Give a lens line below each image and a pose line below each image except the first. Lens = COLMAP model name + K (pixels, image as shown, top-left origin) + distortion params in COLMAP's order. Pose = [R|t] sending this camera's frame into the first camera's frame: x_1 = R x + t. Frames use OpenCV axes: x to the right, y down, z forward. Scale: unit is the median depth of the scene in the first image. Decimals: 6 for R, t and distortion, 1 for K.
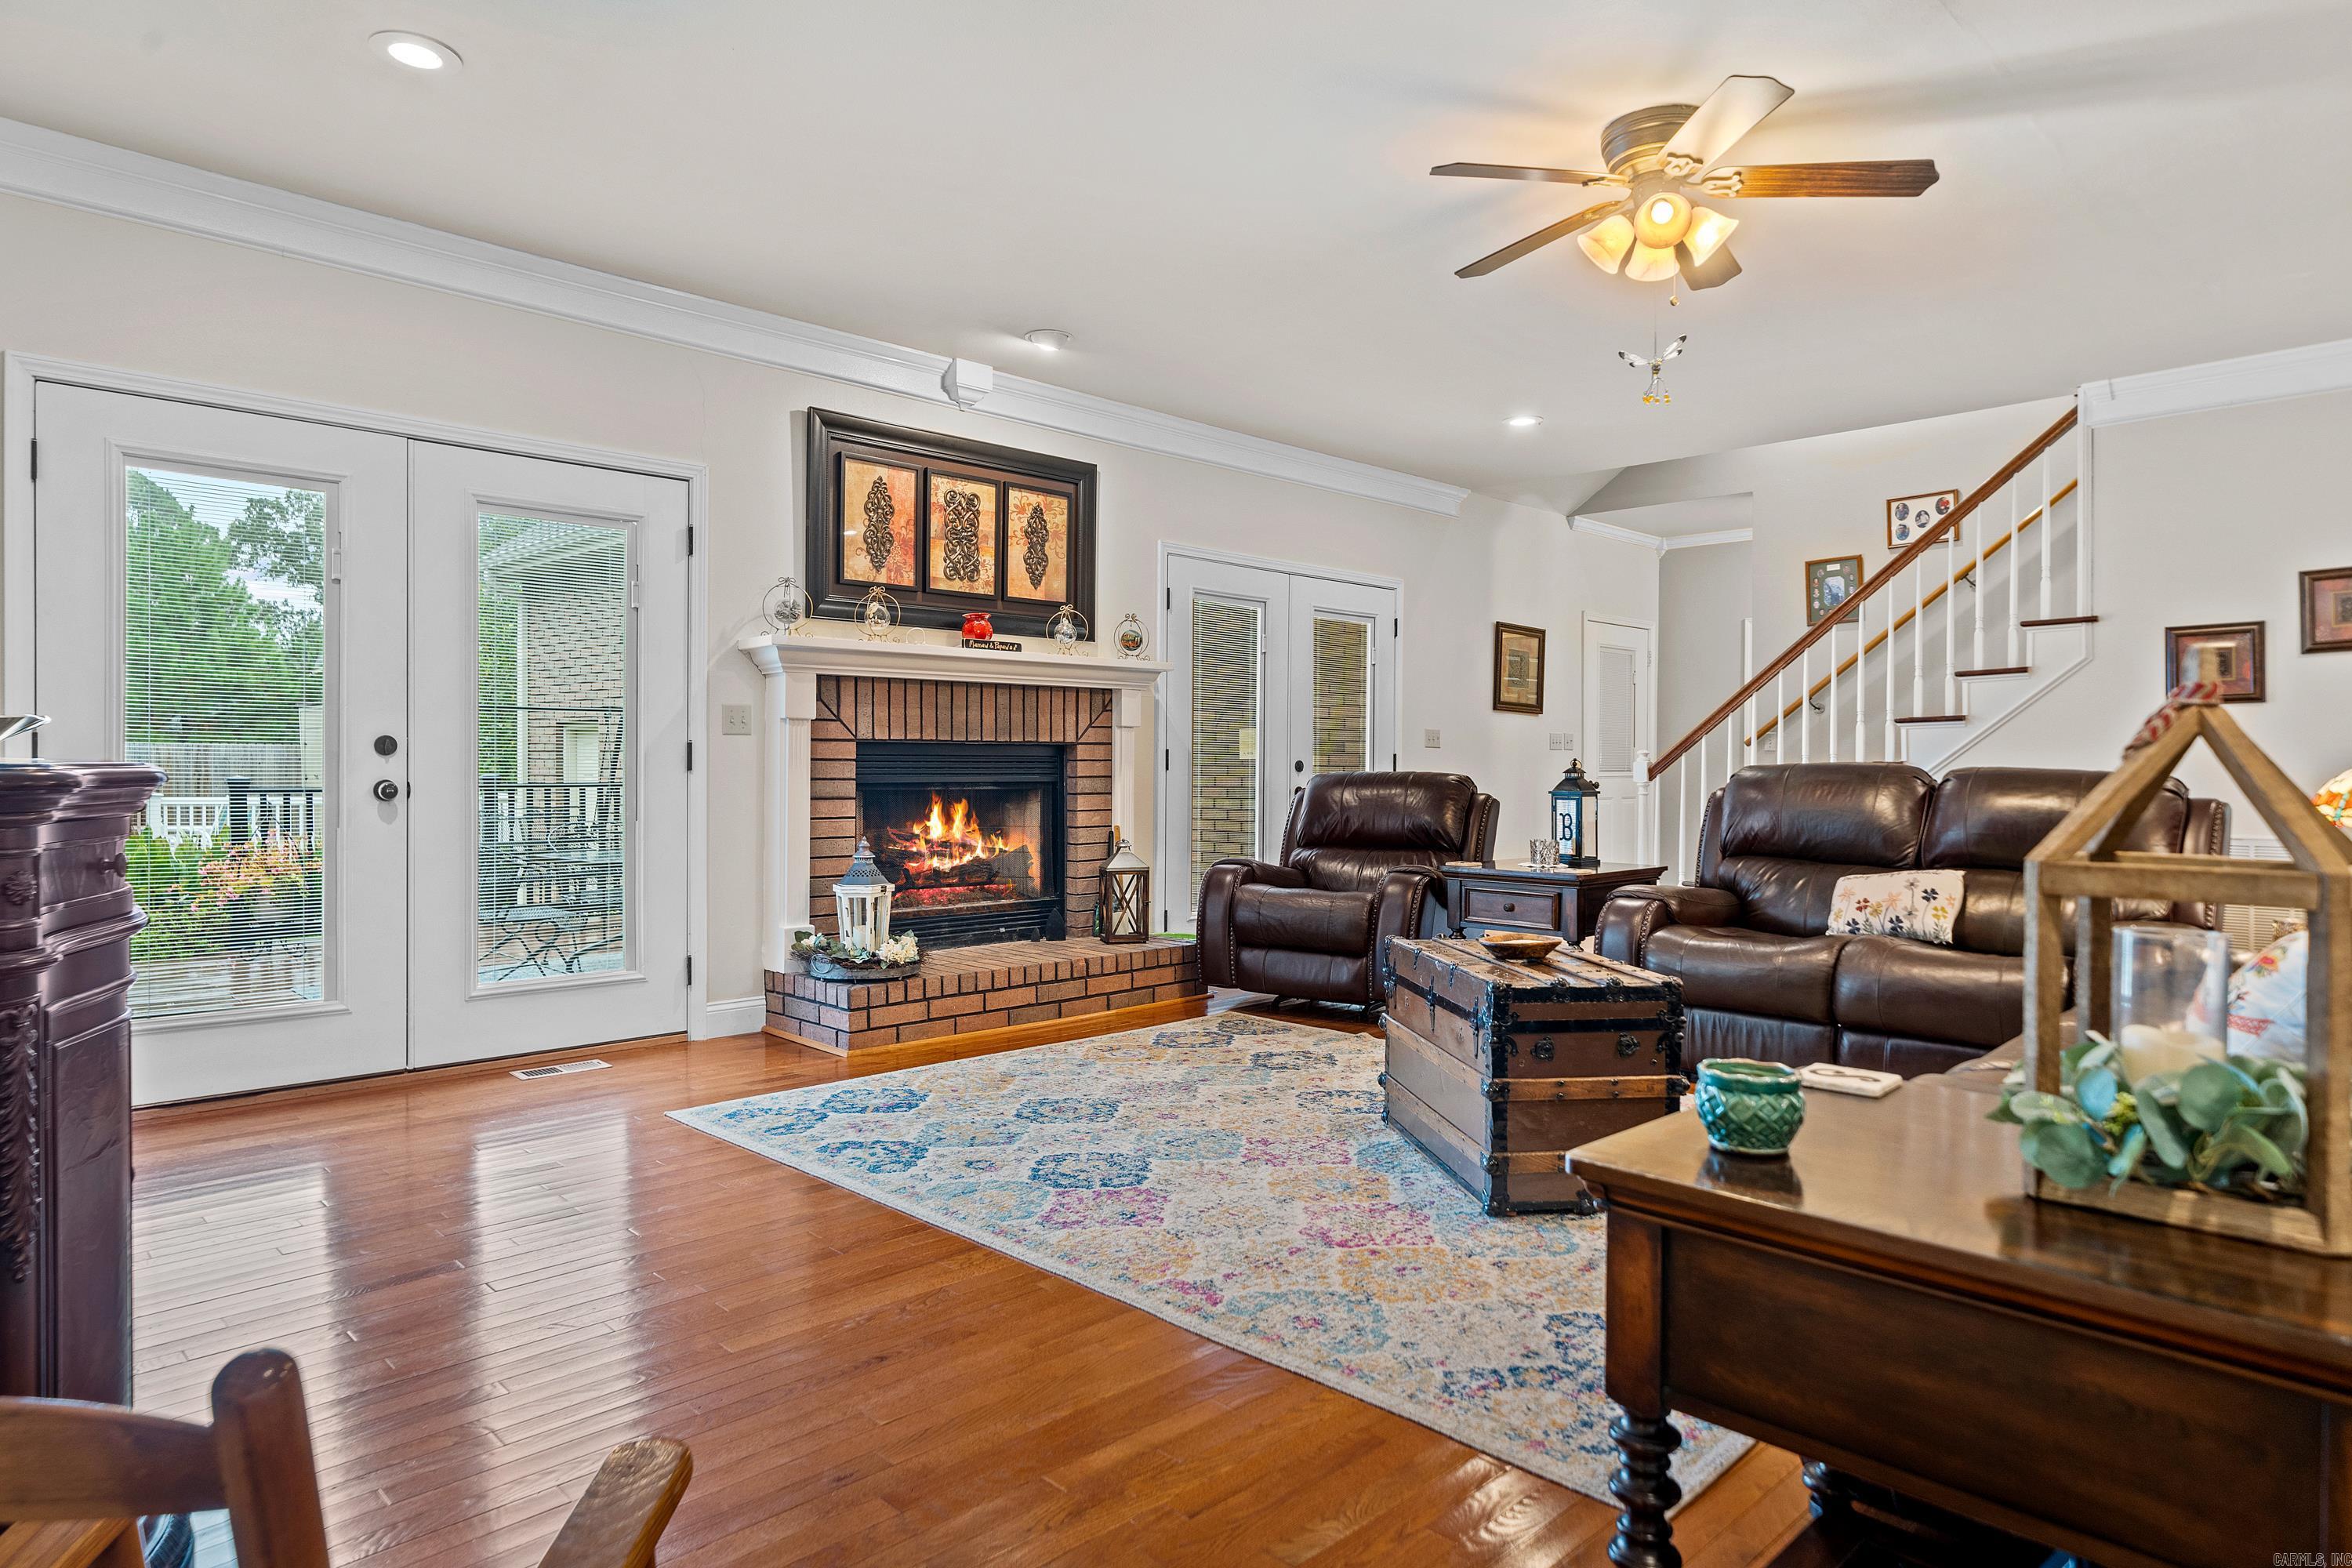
lens RADIAL K [[1363.3, 0, 1177.0], [0, 1363.3, 767.5], [0, 0, 1]] dist [0.001205, 0.000658]
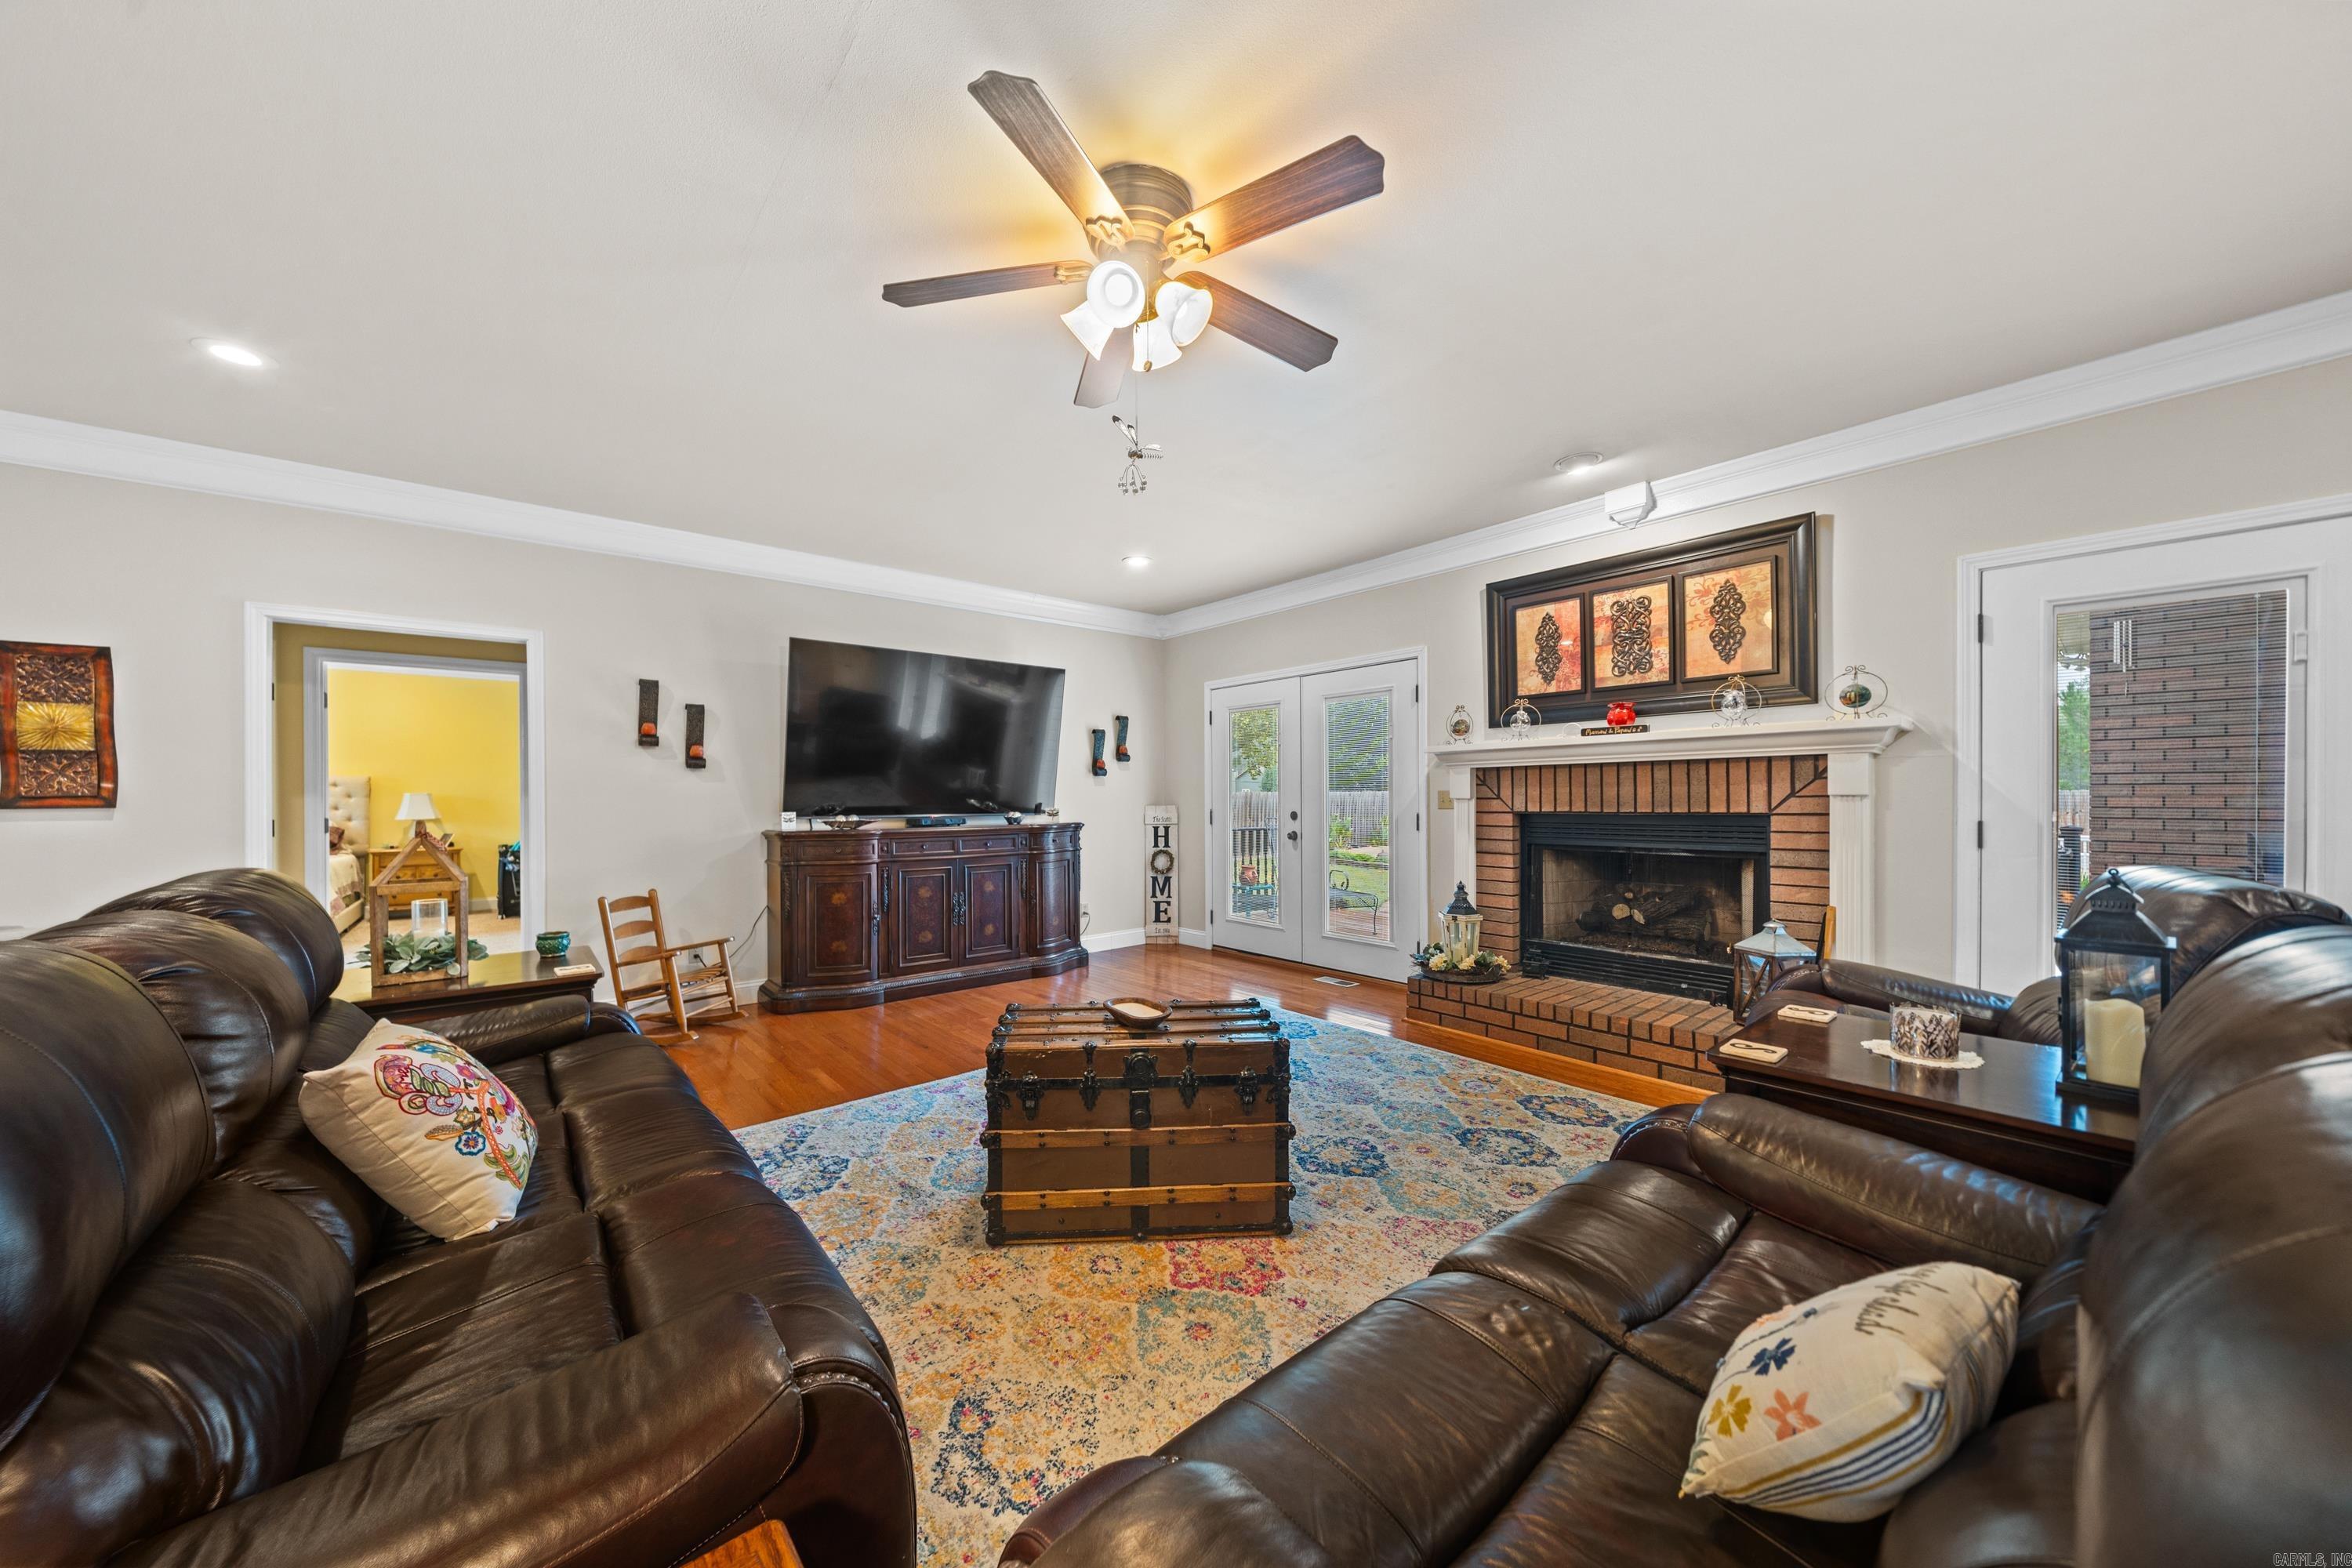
lens RADIAL K [[814.4, 0, 1179.4], [0, 814.4, 802.4], [0, 0, 1]] dist [-0.001507, -0.000051]
pose [[-0.084907, -0.005346, -0.996375, 0.612131], [-0.006131, 0.999969, -0.004843, -0.023883], [0.996370, 0.005697, -0.084937, 0.726235]]
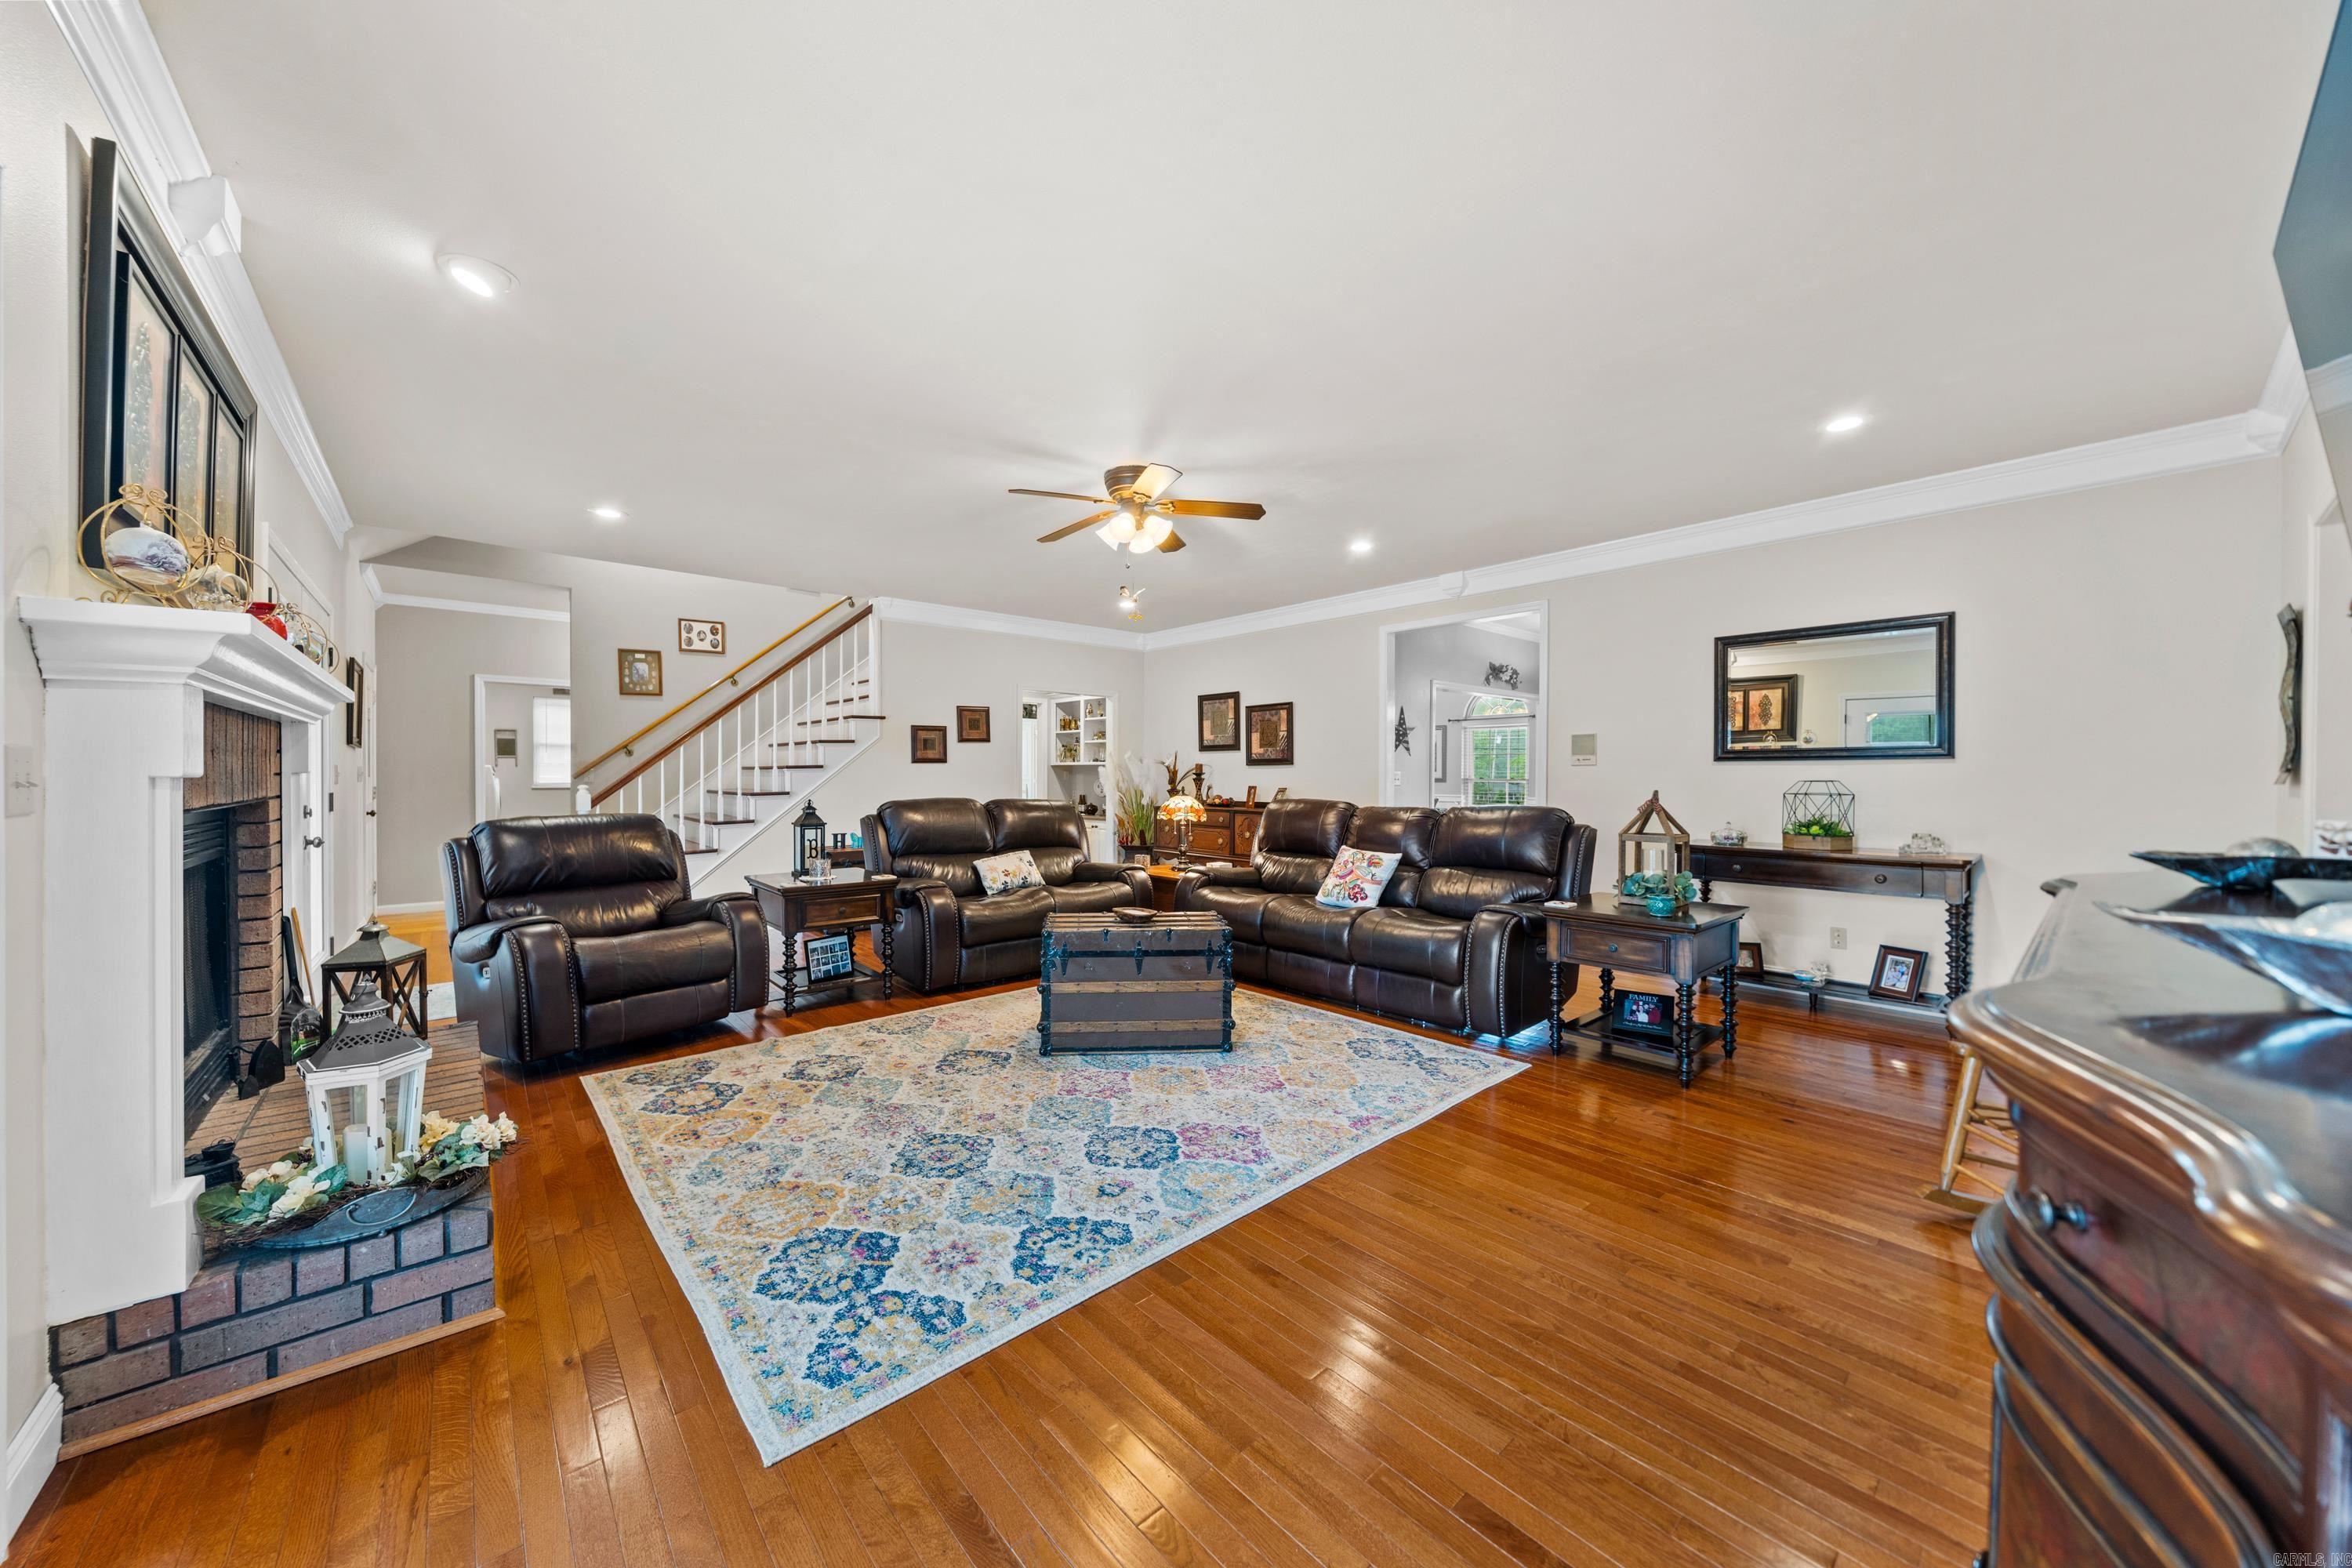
lens RADIAL K [[814.4, 0, 1171.4], [0, 814.4, 782.2], [0, 0, 1]] dist [-0.001507, -0.000051]
pose [[0.068882, -0.009542, 0.997579, -0.517049], [0.005443, 0.999943, 0.009189, -0.029551], [-0.997610, 0.004797, 0.068930, 0.586331]]
